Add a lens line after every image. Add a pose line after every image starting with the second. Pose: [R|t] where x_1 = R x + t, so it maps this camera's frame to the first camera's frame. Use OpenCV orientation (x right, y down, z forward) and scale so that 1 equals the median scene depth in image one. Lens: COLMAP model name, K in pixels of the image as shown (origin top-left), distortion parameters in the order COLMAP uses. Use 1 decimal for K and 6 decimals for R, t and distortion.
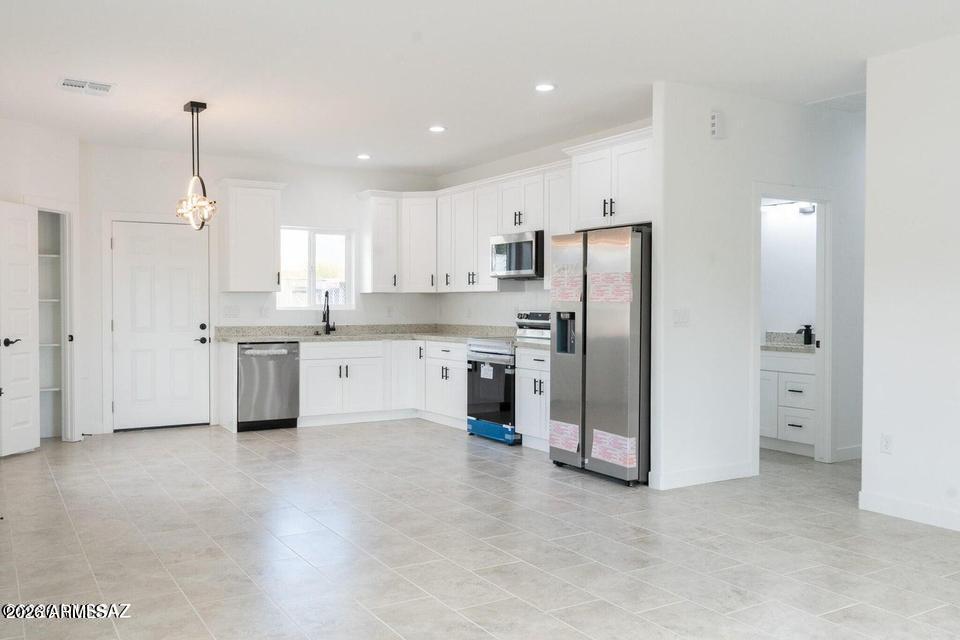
lens RADIAL K [[806.3, 0, 456.4], [0, 806.3, 322.7], [0, 0, 1]] dist [-0.005104, -0.004903]
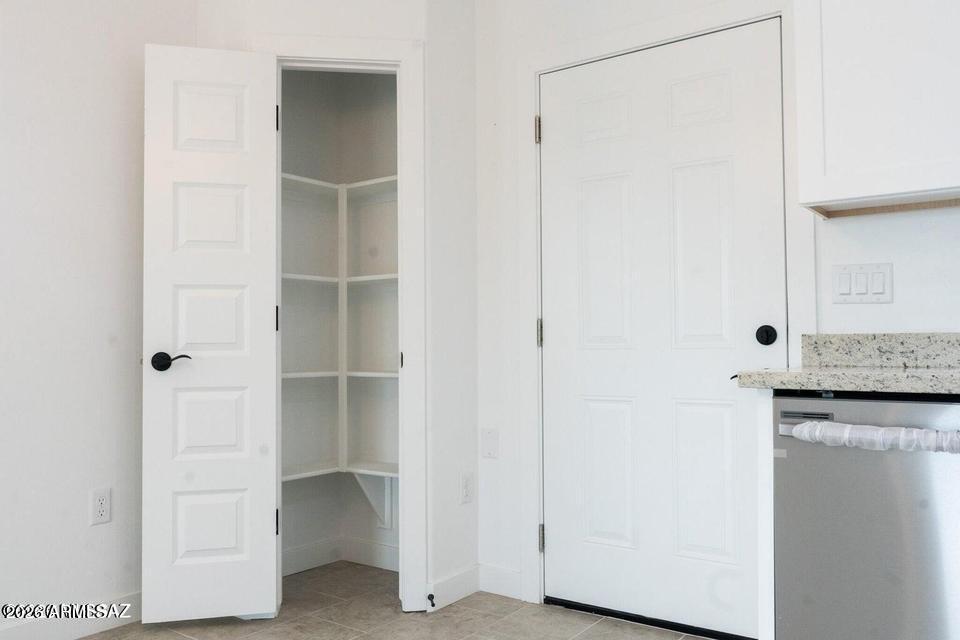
lens RADIAL K [[806.3, 0, 456.4], [0, 806.3, 322.7], [0, 0, 1]] dist [-0.005104, -0.004903]
pose [[0.389362, -0.031154, -0.920558, -0.074226], [-0.016328, 0.999037, -0.040717, 0.015476], [0.920940, 0.030885, 0.388479, 0.796845]]
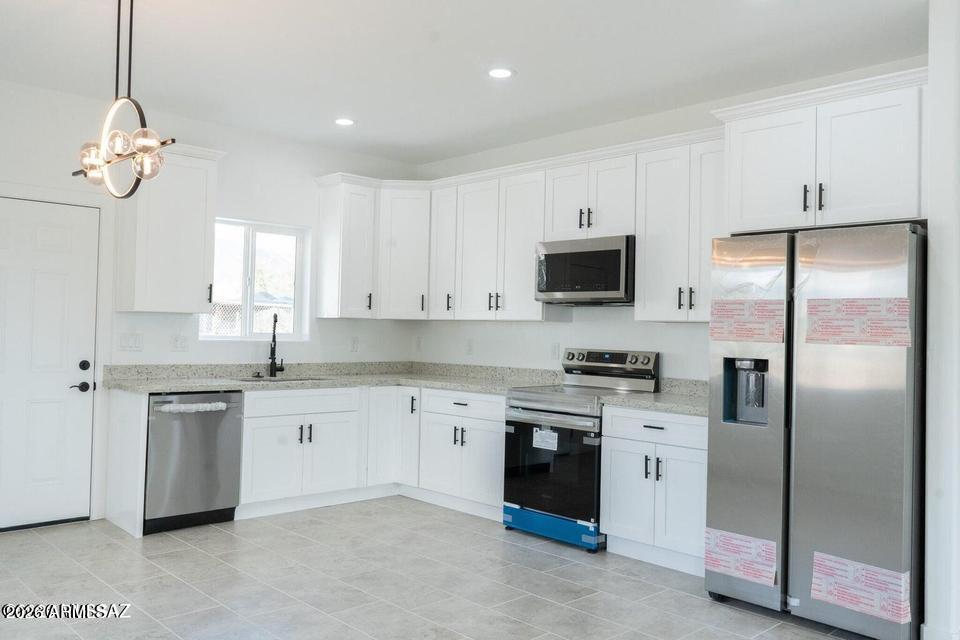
lens RADIAL K [[803.7, 0, 480.0], [0, 803.7, 320.0], [0, 0, 1]] dist [0.001530, -0.005669]
pose [[0.975246, 0.023940, 0.219822, -0.156132], [-0.016093, 0.999170, -0.037418, -0.012581], [-0.220536, 0.032954, 0.974822, 0.324164]]
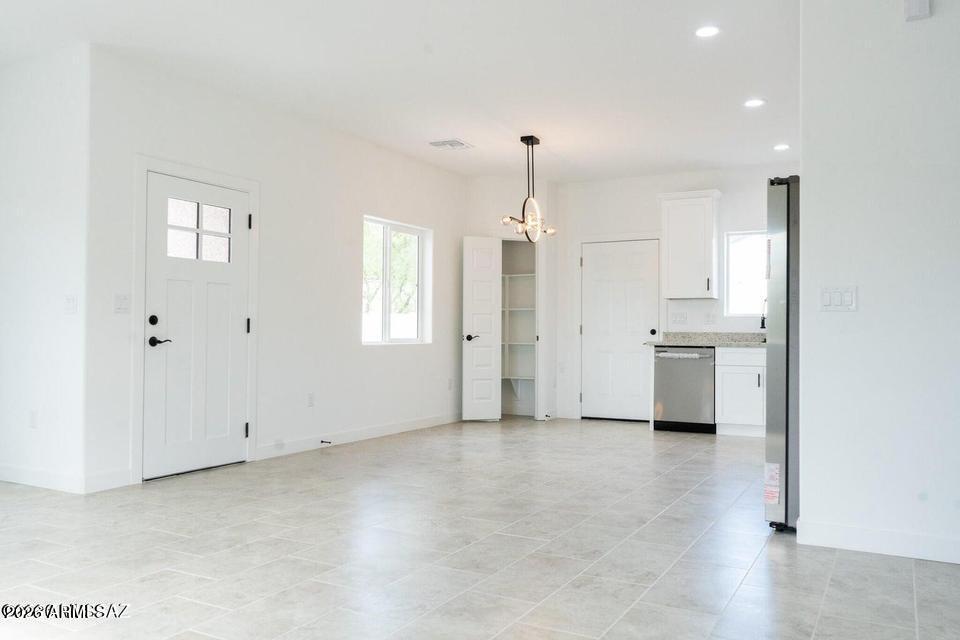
lens RADIAL K [[755.9, 0, 480.0], [0, 755.9, 320.0], [0, 0, 1]] dist [-0.005710, -0.001520]
pose [[0.515458, -0.012755, -0.856820, 0.460652], [-0.025936, 0.999199, -0.030477, 0.027115], [0.856522, 0.037932, 0.514714, 0.281799]]
